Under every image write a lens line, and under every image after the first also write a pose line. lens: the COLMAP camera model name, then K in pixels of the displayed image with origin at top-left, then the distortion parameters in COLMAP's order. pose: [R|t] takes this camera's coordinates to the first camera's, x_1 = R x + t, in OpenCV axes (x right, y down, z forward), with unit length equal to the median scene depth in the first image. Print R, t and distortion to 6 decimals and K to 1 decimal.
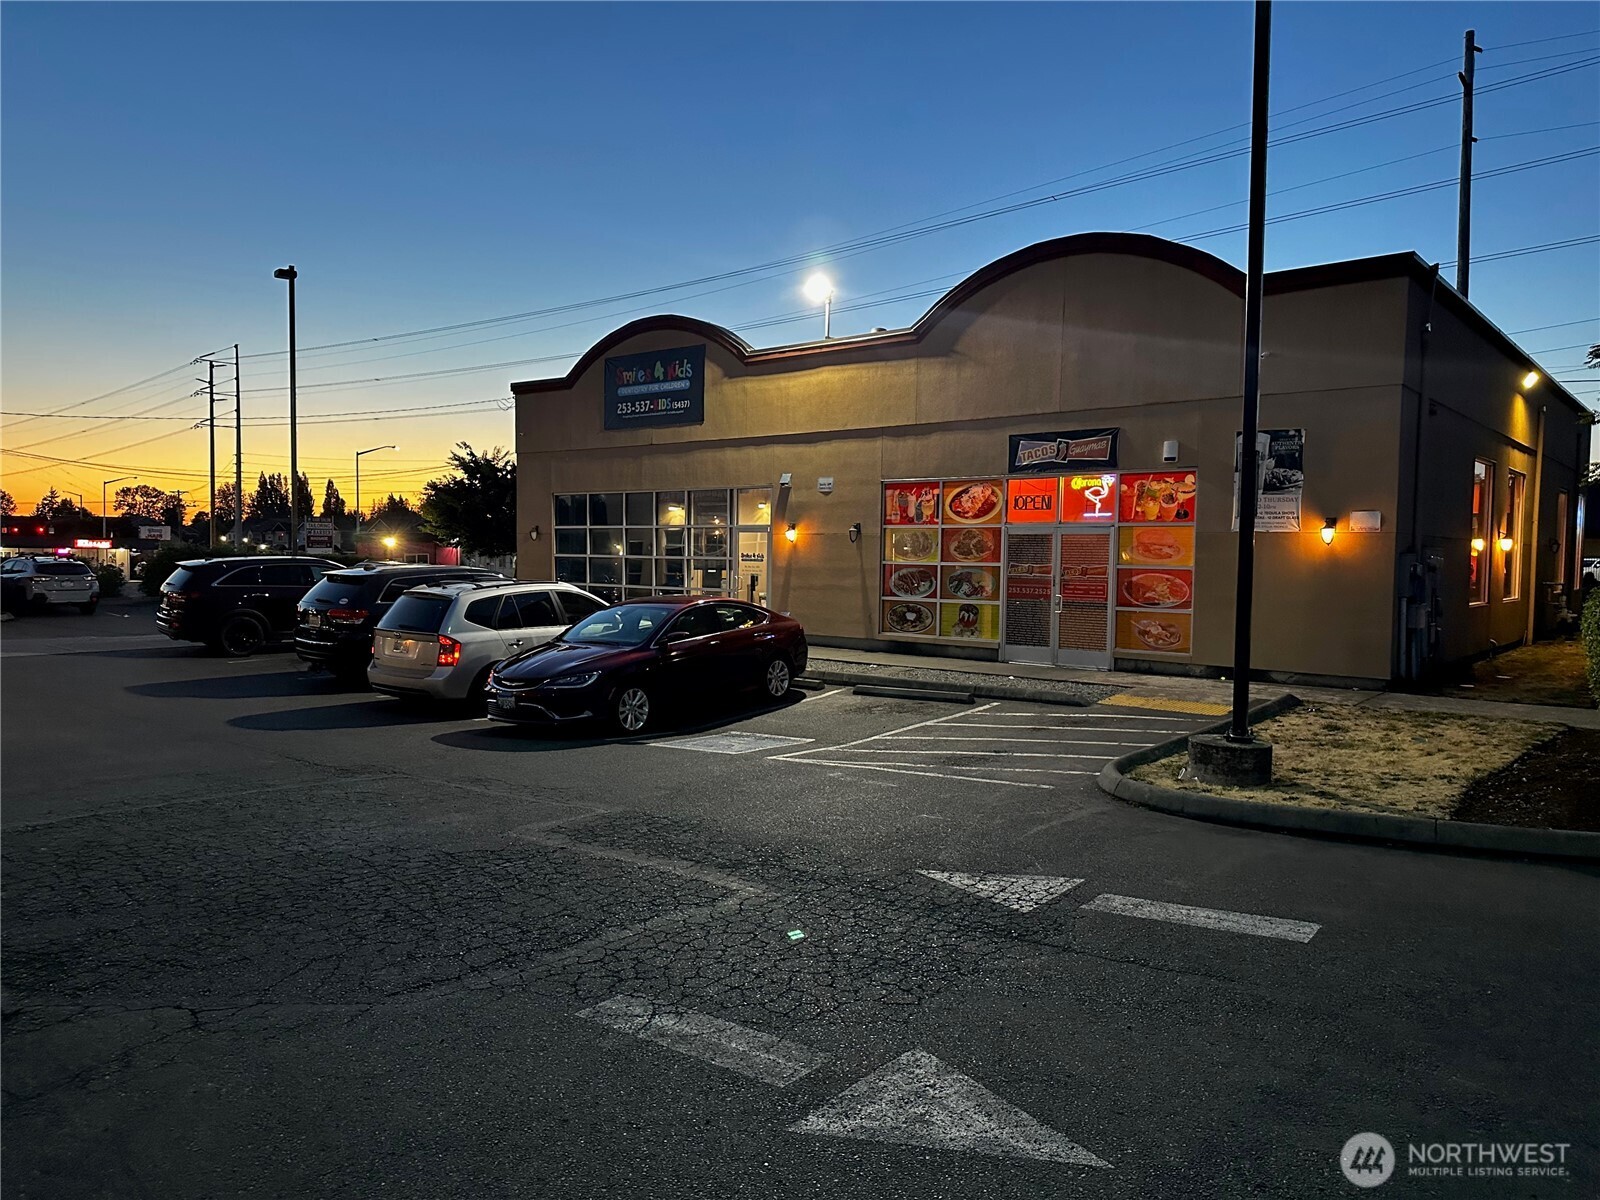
lens RADIAL K [[1127.5, 0, 805.3], [0, 1127.5, 604.7], [0, 0, 1]] dist [0.088647, -0.107608]
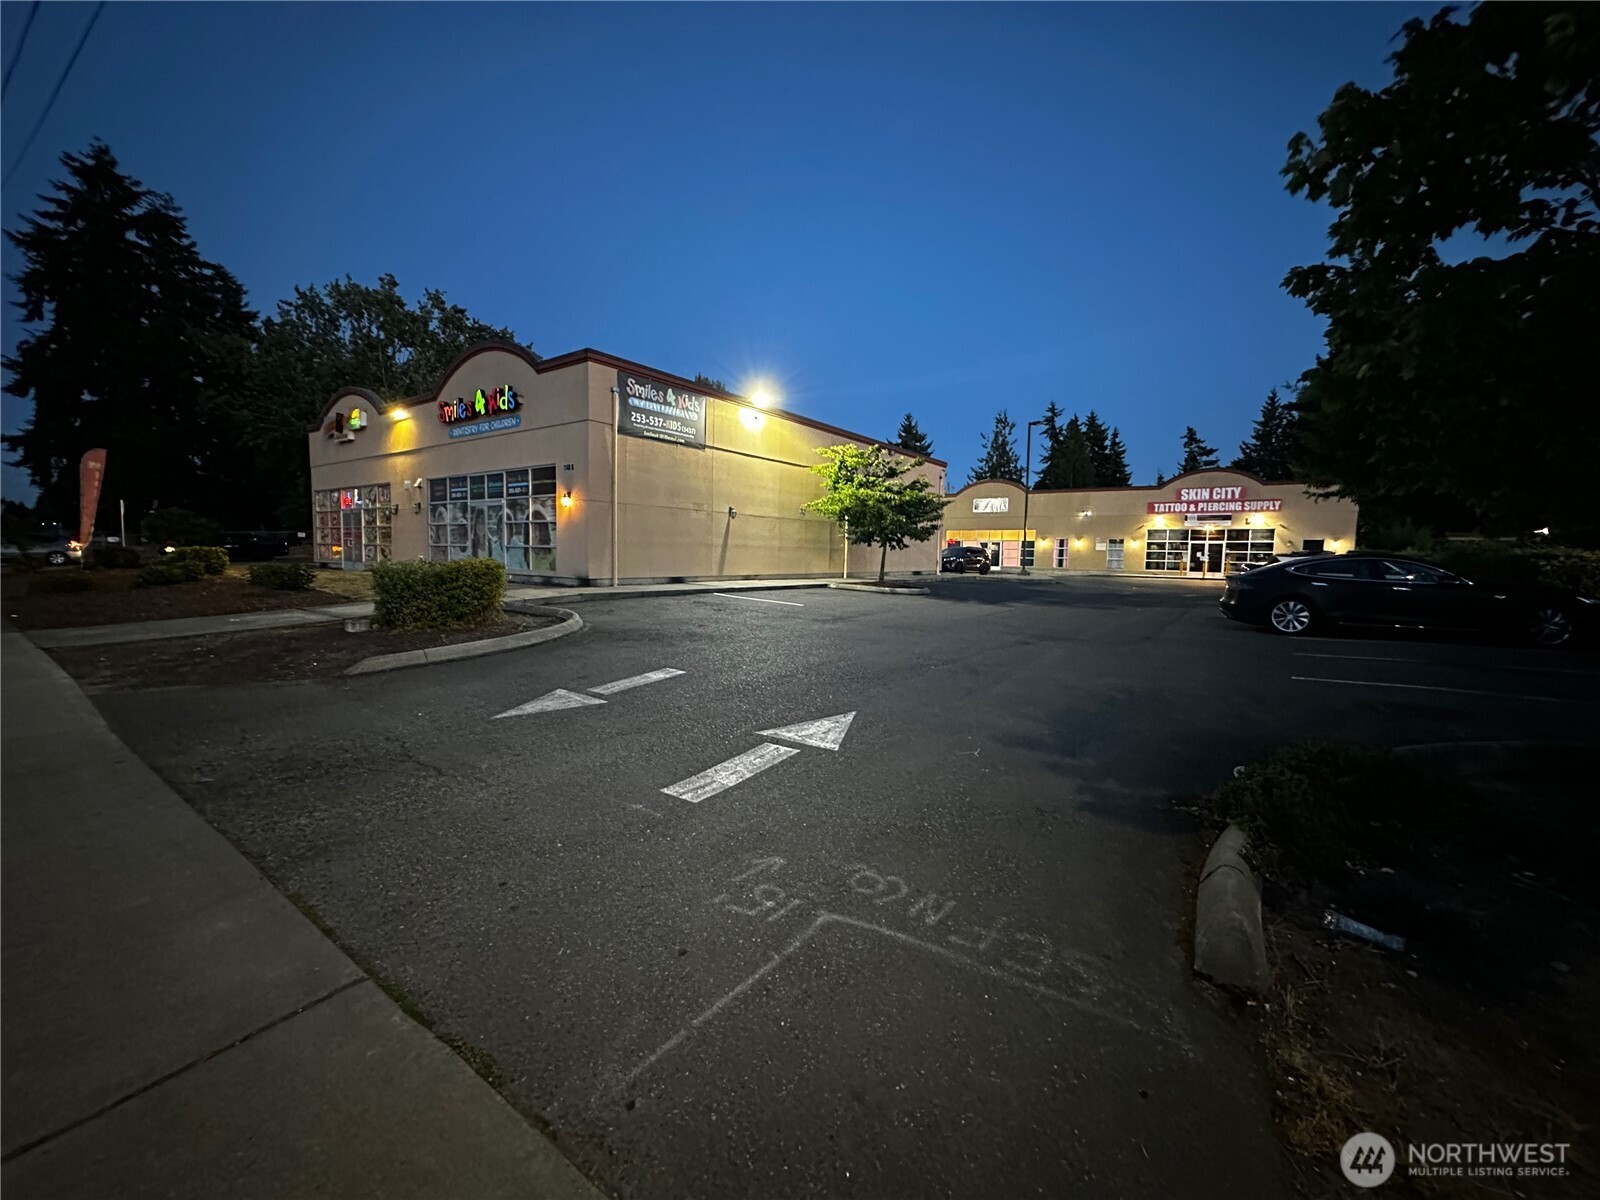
lens RADIAL K [[642.7, 0, 791.5], [0, 642.7, 598.8], [0, 0, 1]] dist [-0.000881, 0.007606]
pose [[-0.039048, -0.075257, 0.996399, -0.876275], [0.039707, 0.996255, 0.076803, -0.051094], [-0.998448, 0.042563, -0.035913, 0.993797]]
